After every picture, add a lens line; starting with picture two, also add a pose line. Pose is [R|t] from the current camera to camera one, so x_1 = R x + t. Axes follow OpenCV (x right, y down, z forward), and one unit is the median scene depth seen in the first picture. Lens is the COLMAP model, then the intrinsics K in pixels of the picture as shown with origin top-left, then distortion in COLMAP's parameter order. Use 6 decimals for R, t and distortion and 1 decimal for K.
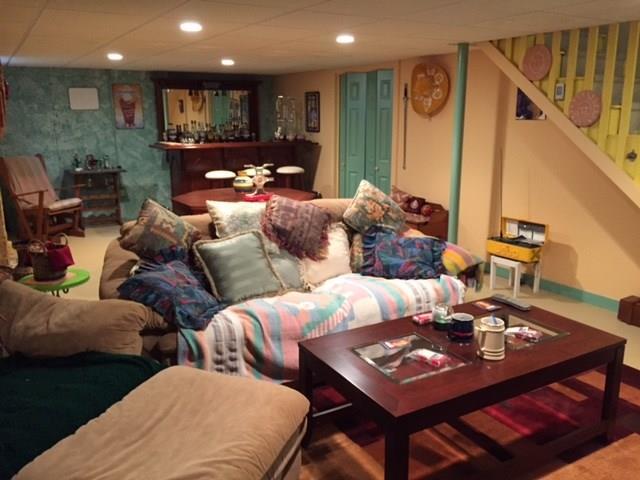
lens RADIAL K [[552.3, 0, 320.3], [0, 552.3, 238.5], [0, 0, 1]] dist [0.036272, -0.013263]
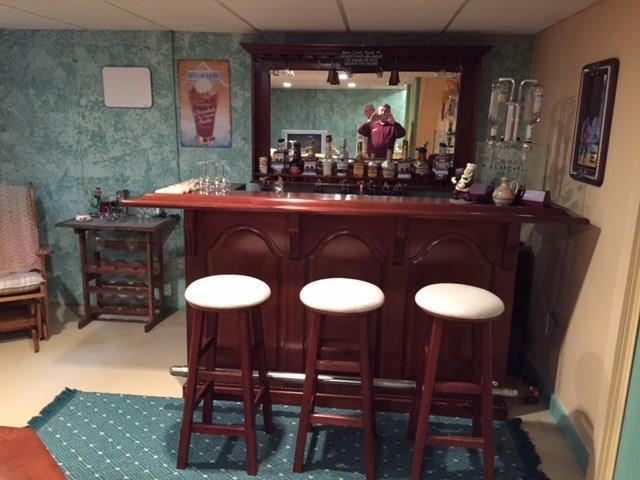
lens RADIAL K [[552.3, 0, 320.6], [0, 552.3, 243.6], [0, 0, 1]] dist [0.036272, -0.013263]
pose [[0.803889, 0.154477, -0.574368, 0.061177], [-0.161950, 0.986046, 0.038532, -0.150921], [0.572306, 0.062044, 0.817690, 0.668260]]
